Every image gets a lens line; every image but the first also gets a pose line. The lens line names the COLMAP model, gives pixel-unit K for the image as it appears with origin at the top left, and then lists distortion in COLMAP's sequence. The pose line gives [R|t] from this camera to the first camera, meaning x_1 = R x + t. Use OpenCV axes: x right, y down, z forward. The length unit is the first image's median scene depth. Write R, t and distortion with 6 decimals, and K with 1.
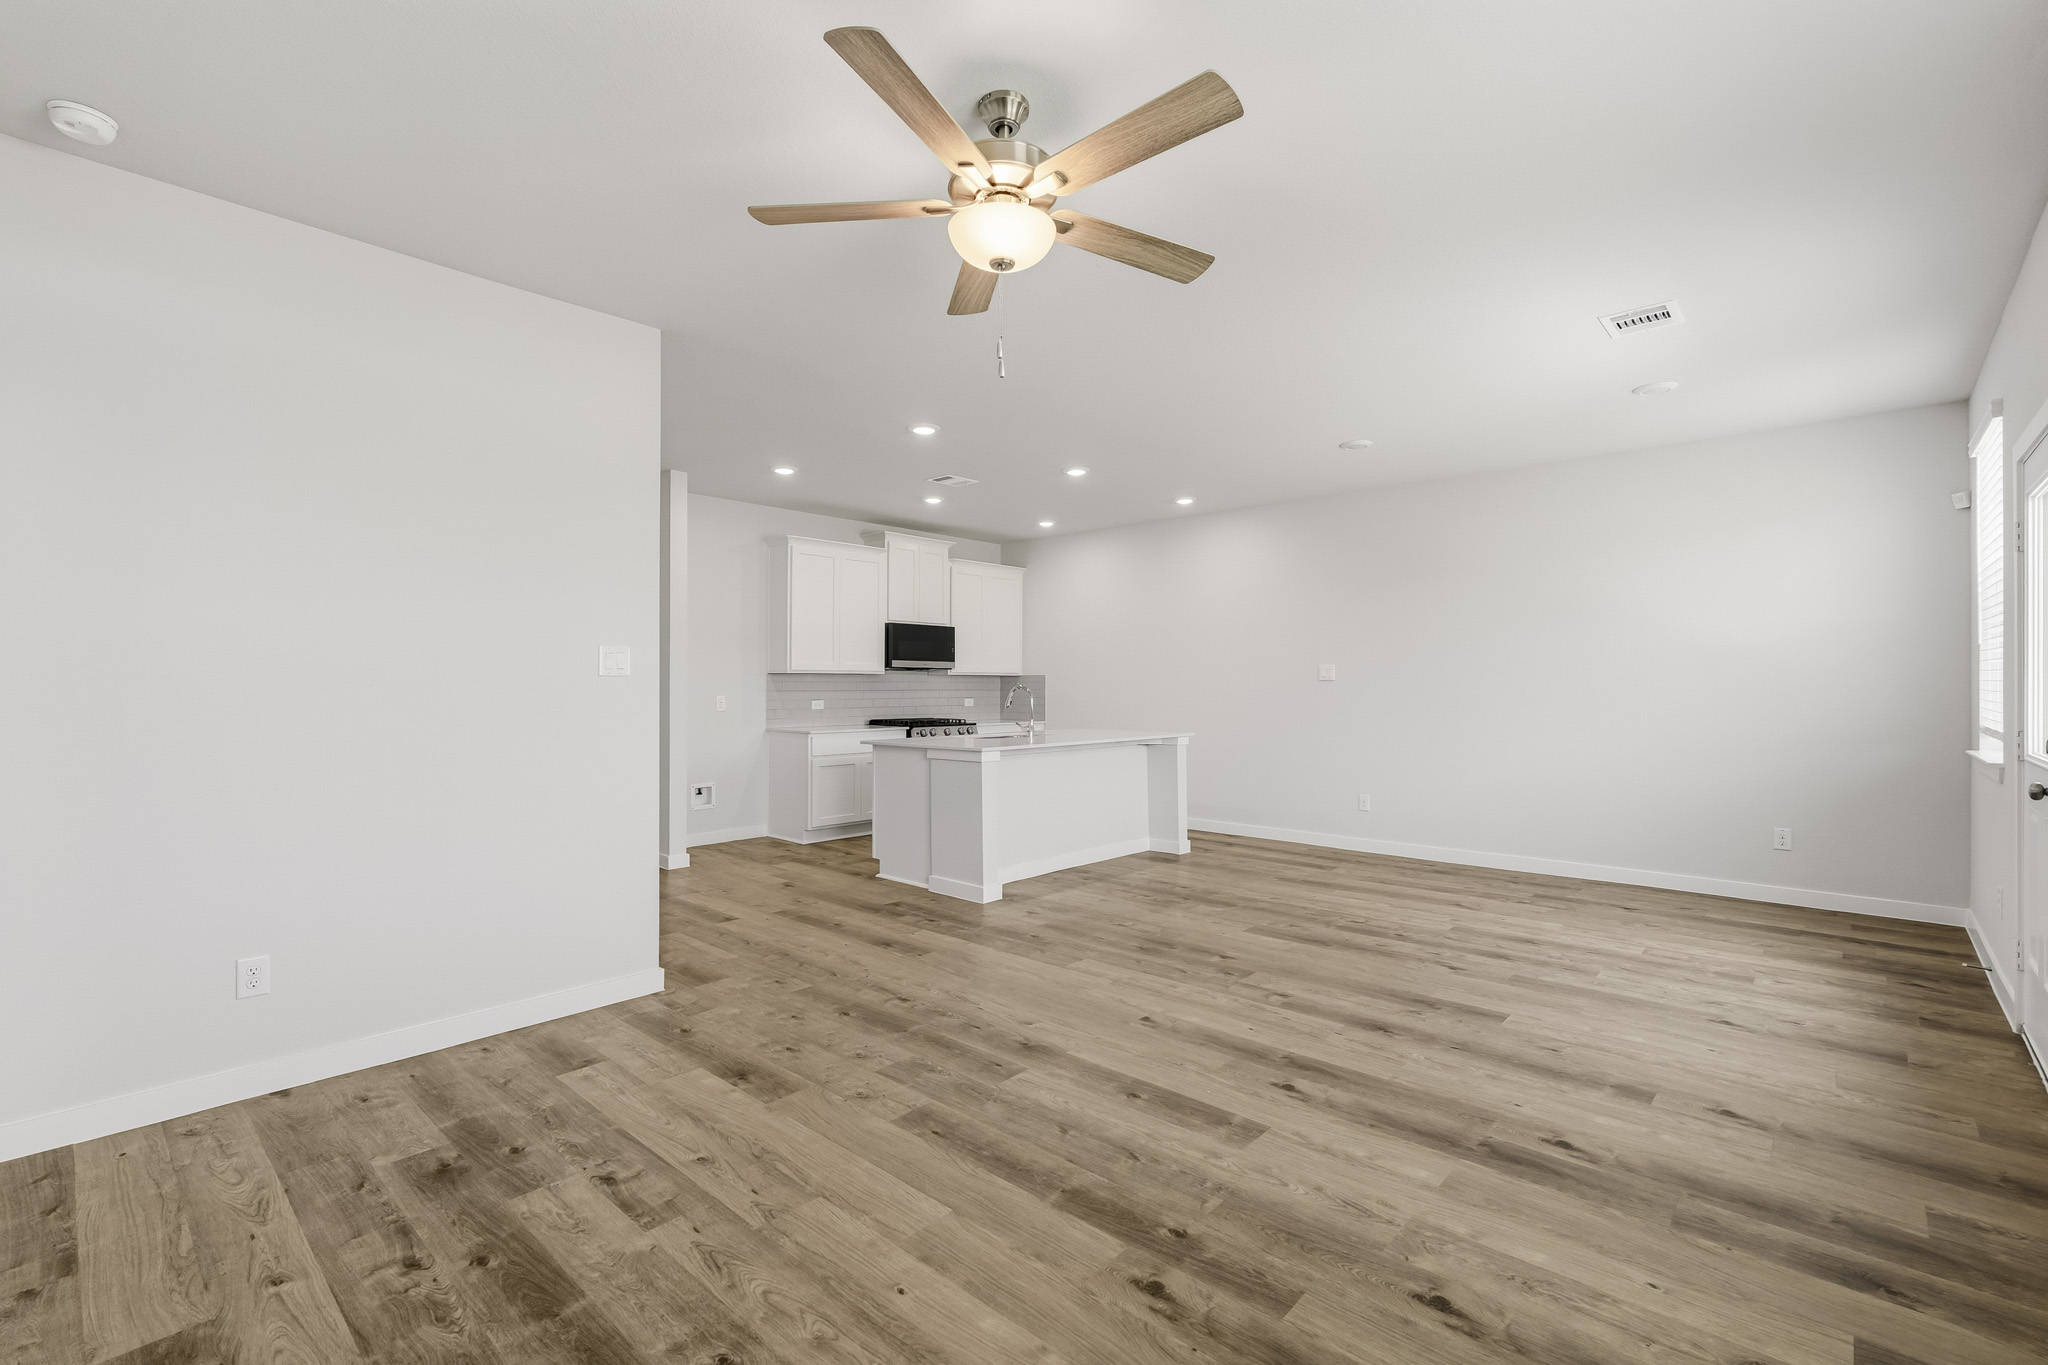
lens RADIAL K [[893.9, 0, 1031.3], [0, 893.9, 677.0], [0, 0, 1]] dist [-0.000851, 0.000413]
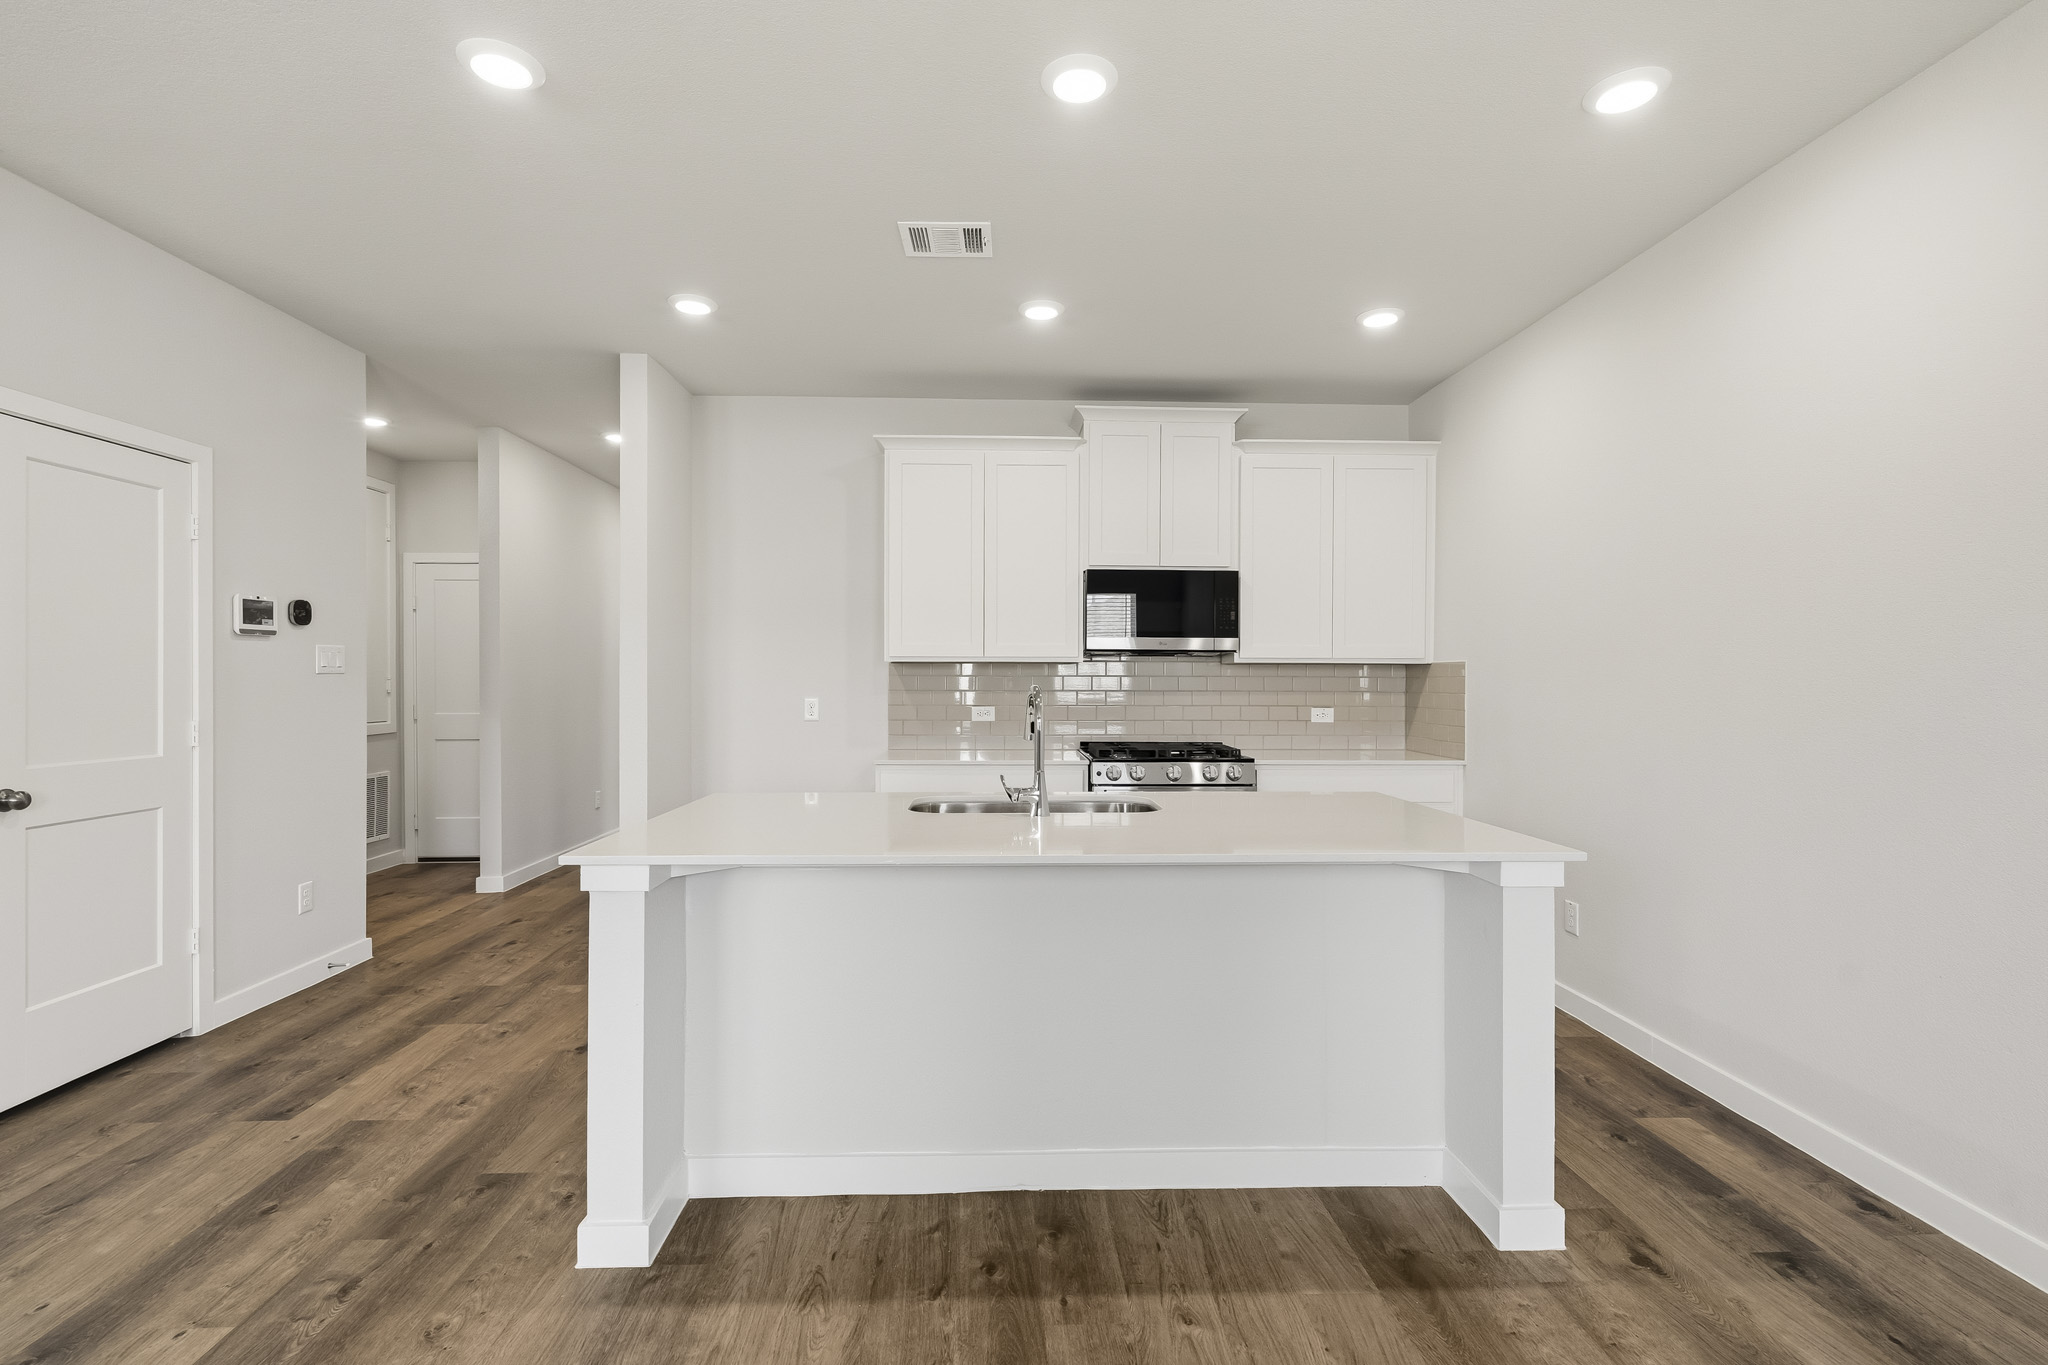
lens RADIAL K [[938.5, 0, 1008.8], [0, 938.5, 685.7], [0, 0, 1]] dist [0.002155, -0.000110]
pose [[0.702832, 0.006968, -0.711322, 0.653390], [0.004803, 0.999883, 0.014541, 0.007116], [0.711340, -0.013637, 0.702716, 1.578449]]
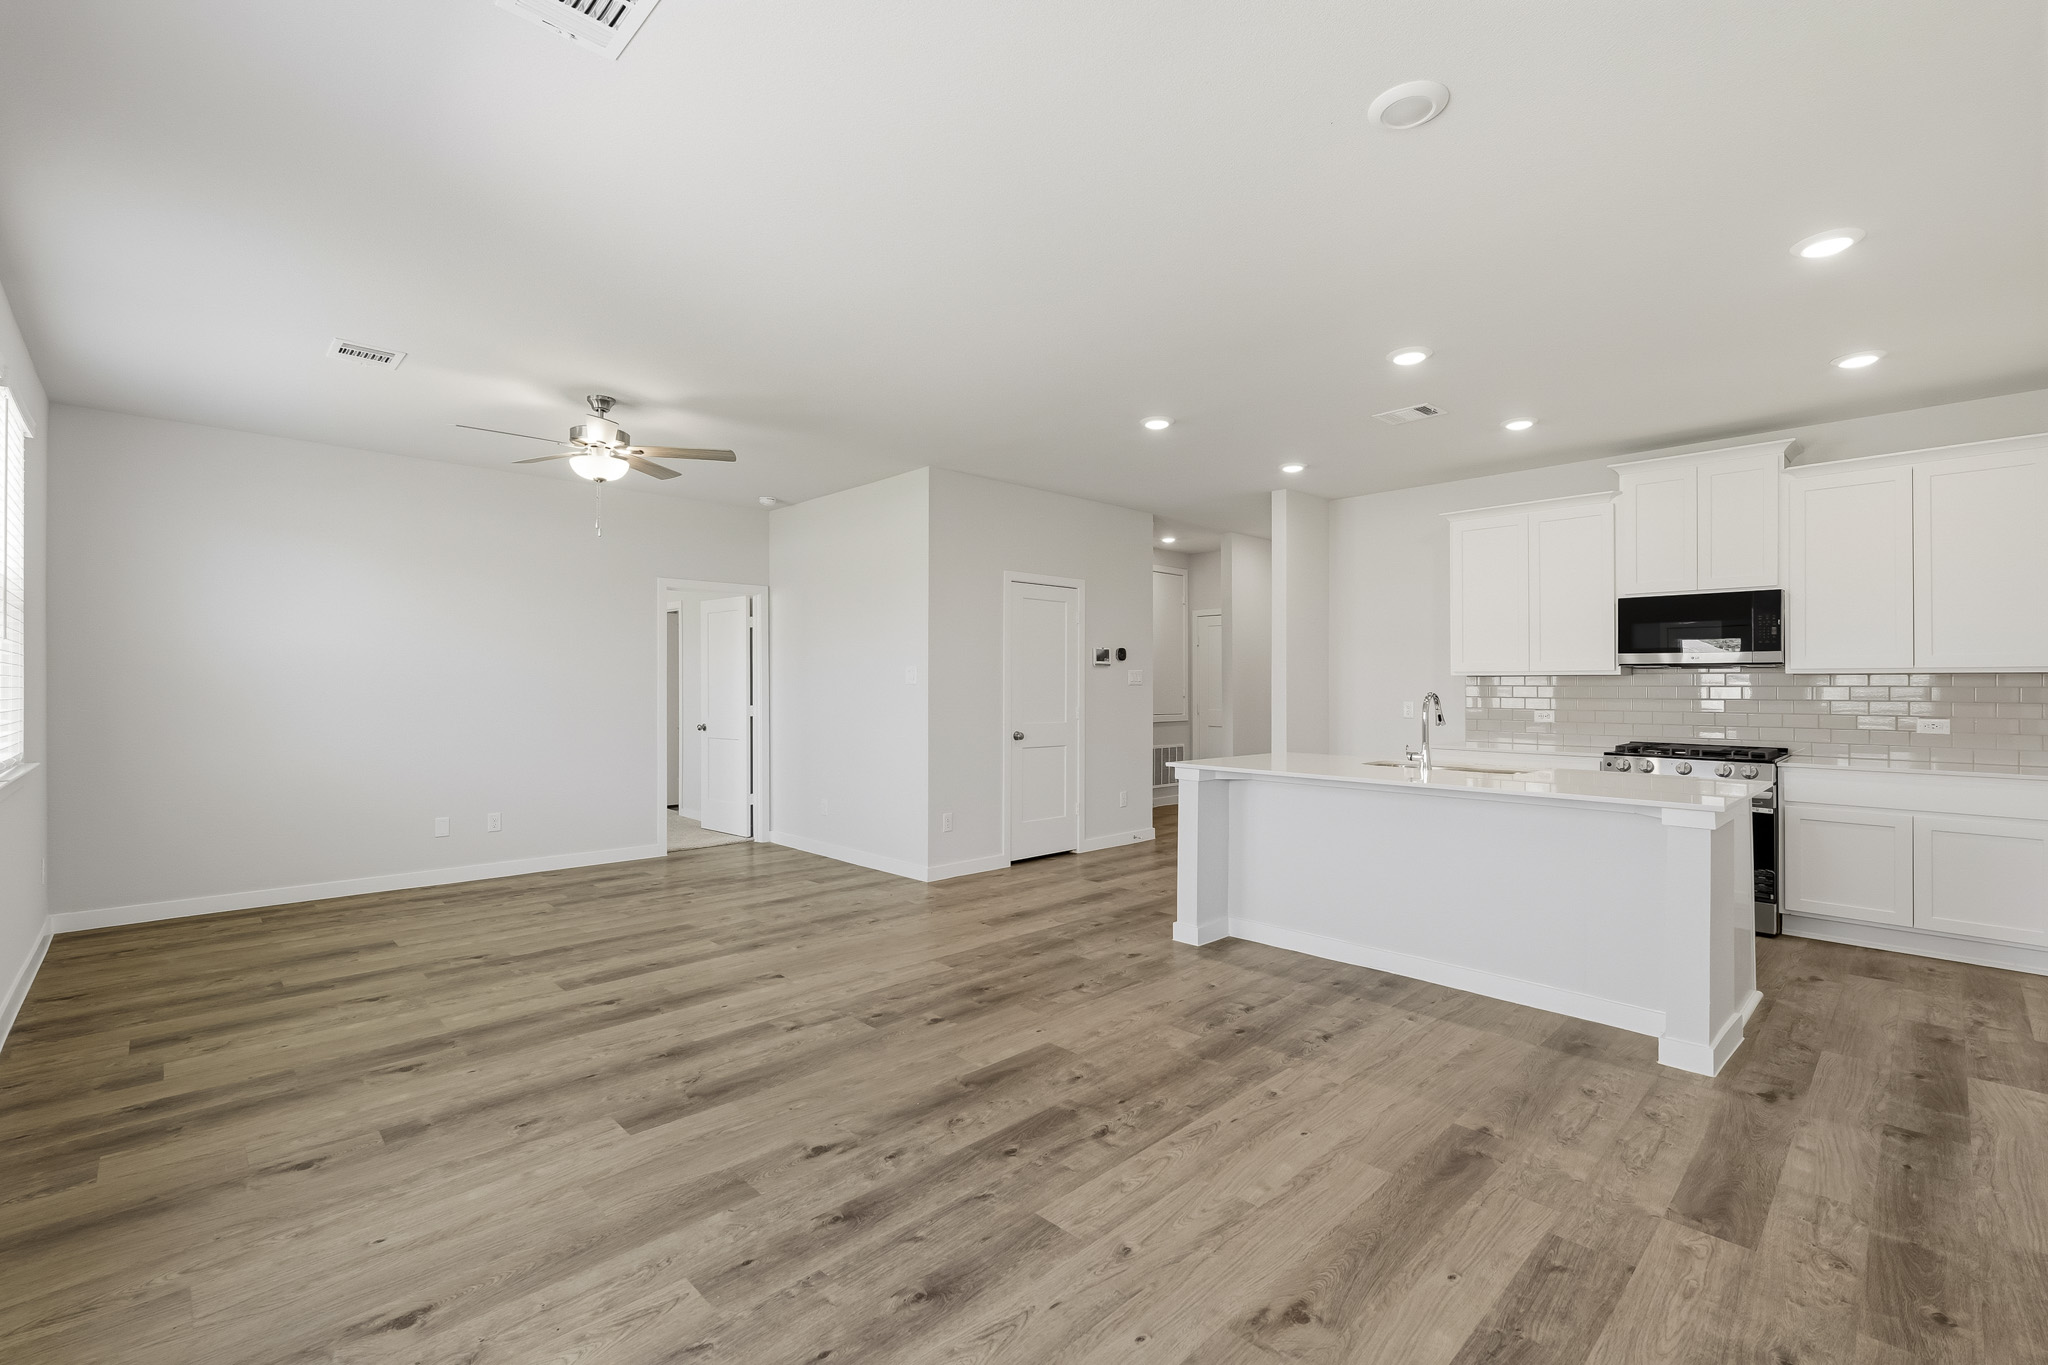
lens RADIAL K [[893.9, 0, 1019.7], [0, 893.9, 672.3], [0, 0, 1]] dist [-0.000851, 0.000413]
pose [[-0.062075, -0.015030, -0.997958, 1.546191], [0.008282, 0.999844, -0.015573, 0.005001], [0.998037, -0.009232, -0.061941, 1.674712]]
